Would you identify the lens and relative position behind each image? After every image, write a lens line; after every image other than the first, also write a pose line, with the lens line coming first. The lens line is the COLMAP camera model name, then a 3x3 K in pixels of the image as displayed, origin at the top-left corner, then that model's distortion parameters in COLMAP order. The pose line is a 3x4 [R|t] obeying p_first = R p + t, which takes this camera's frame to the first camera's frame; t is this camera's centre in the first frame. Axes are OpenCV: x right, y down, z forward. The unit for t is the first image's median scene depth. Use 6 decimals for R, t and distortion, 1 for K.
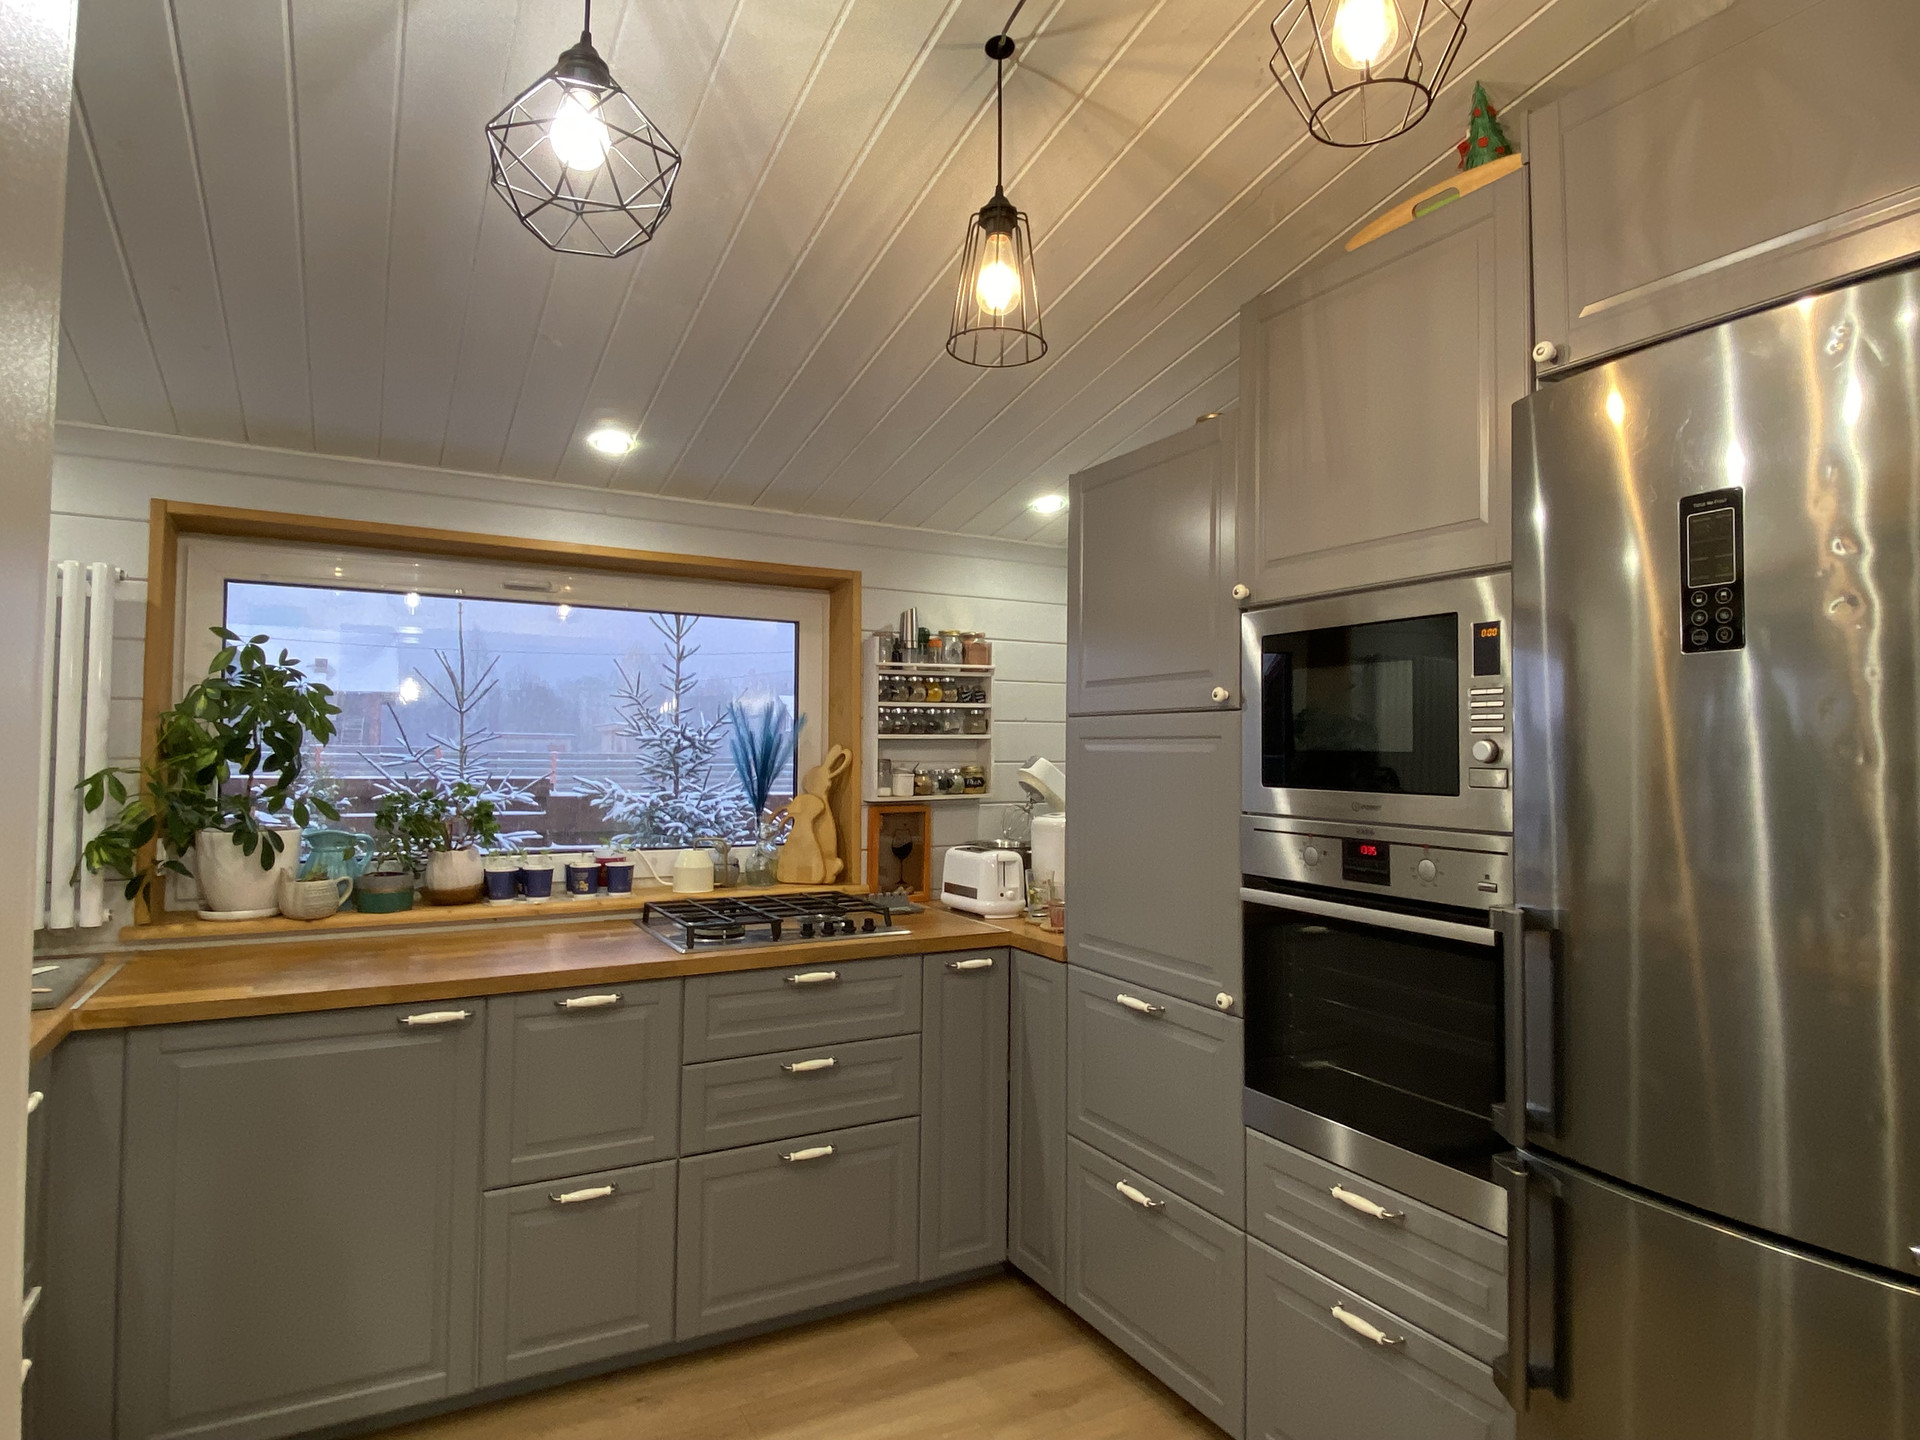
lens RADIAL K [[1091.5, 0, 962.9], [0, 1091.5, 713.4], [0, 0, 1]] dist [0.093500, -0.129323]
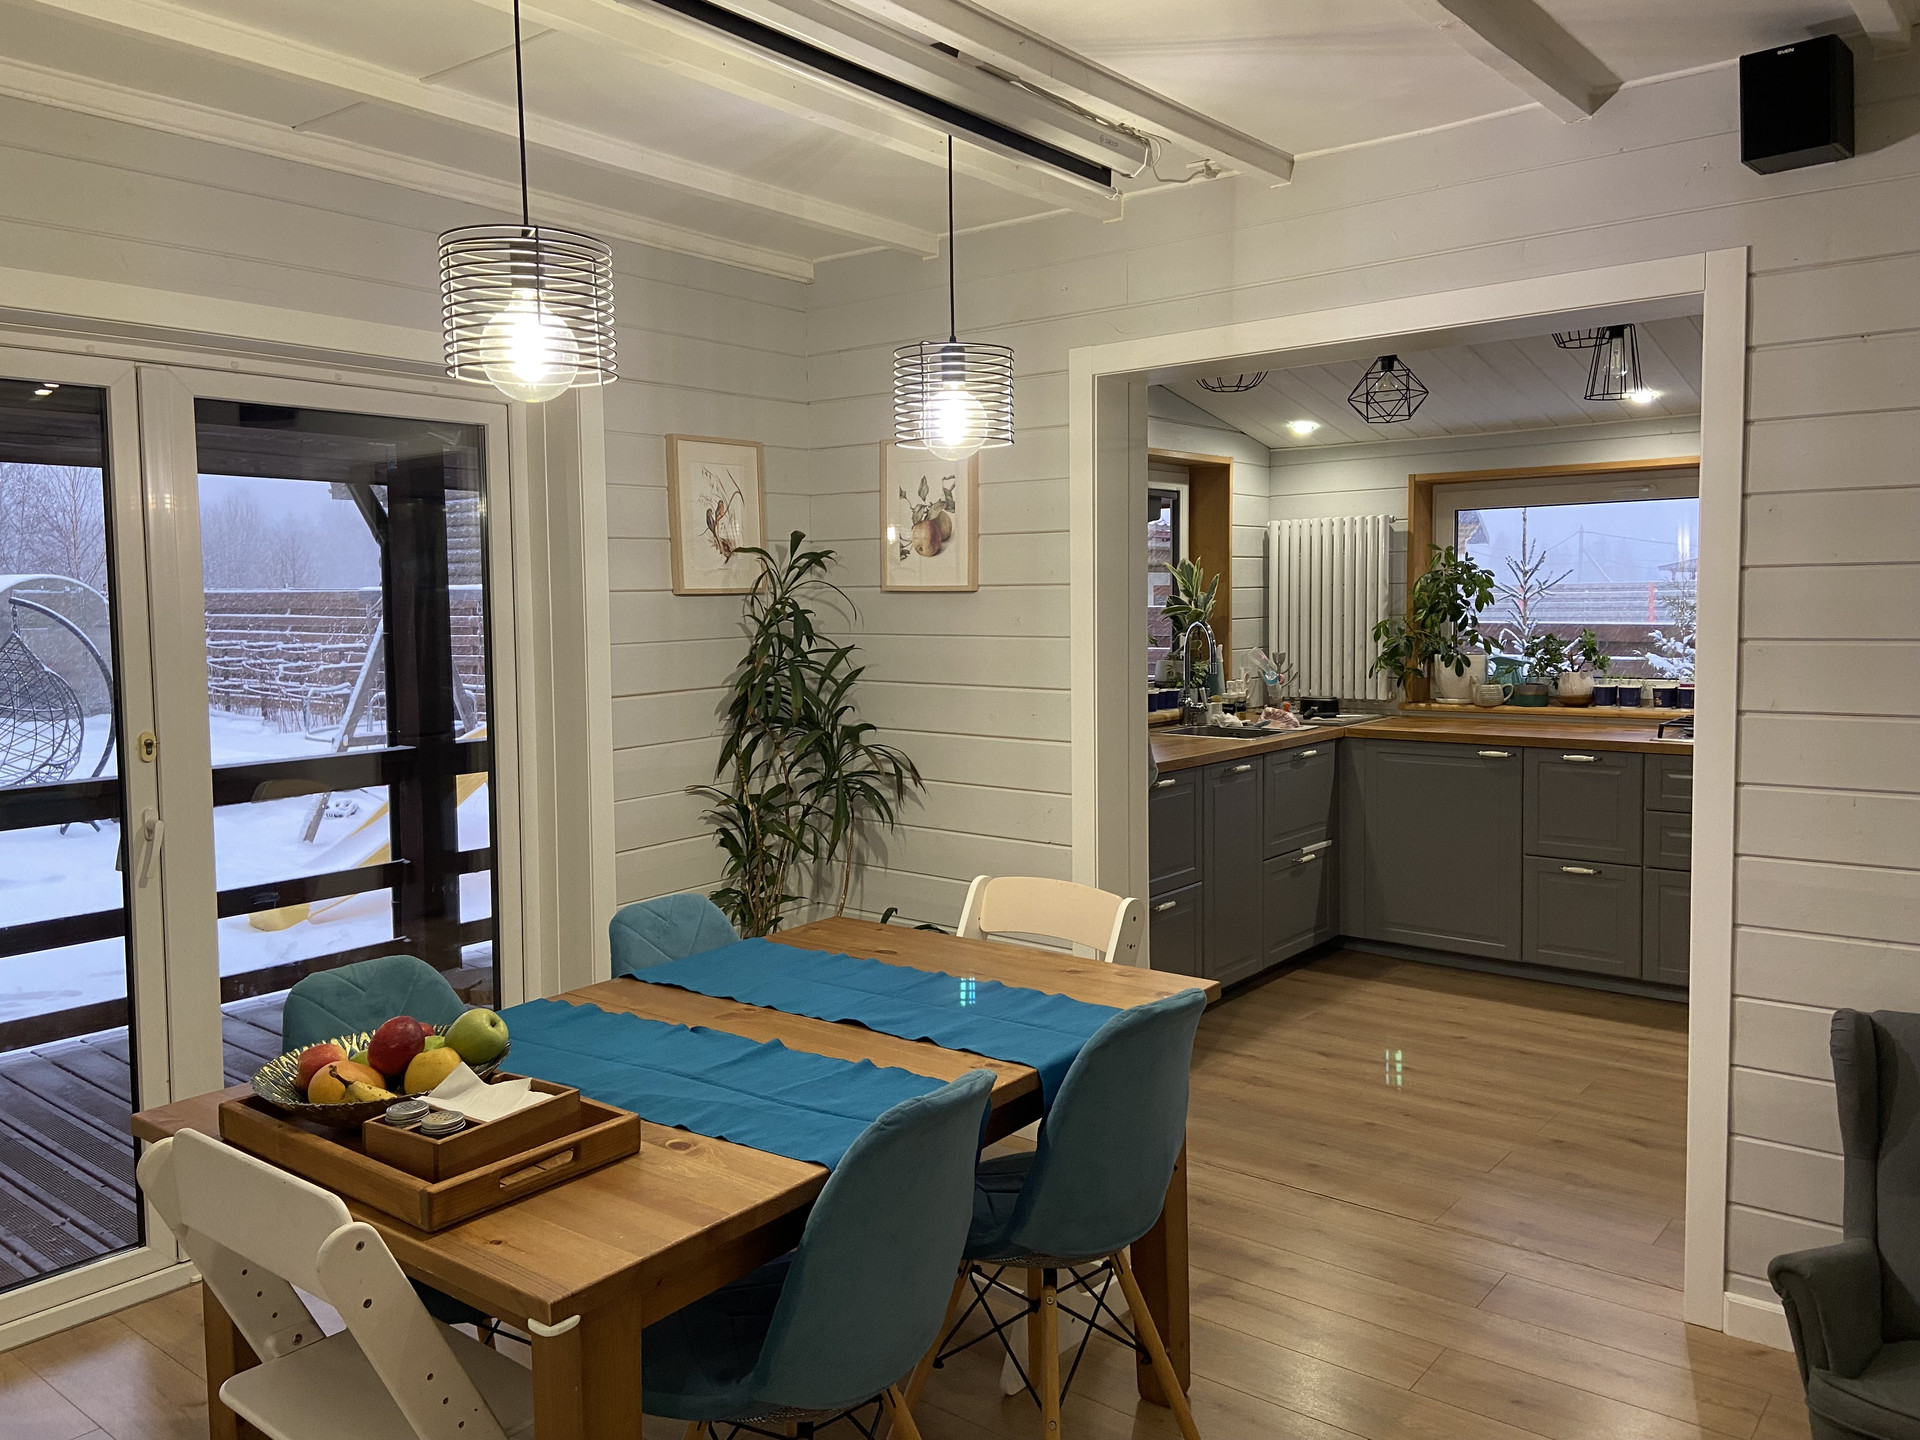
lens RADIAL K [[1427.7, 0, 920.6], [0, 1427.7, 684.6], [0, 0, 1]] dist [0.001475, -0.001867]
pose [[0.365506, 0.041436, -0.929886, 1.183783], [0.051999, 0.996540, 0.064845, -0.040243], [0.929356, -0.072054, 0.362086, -0.641749]]
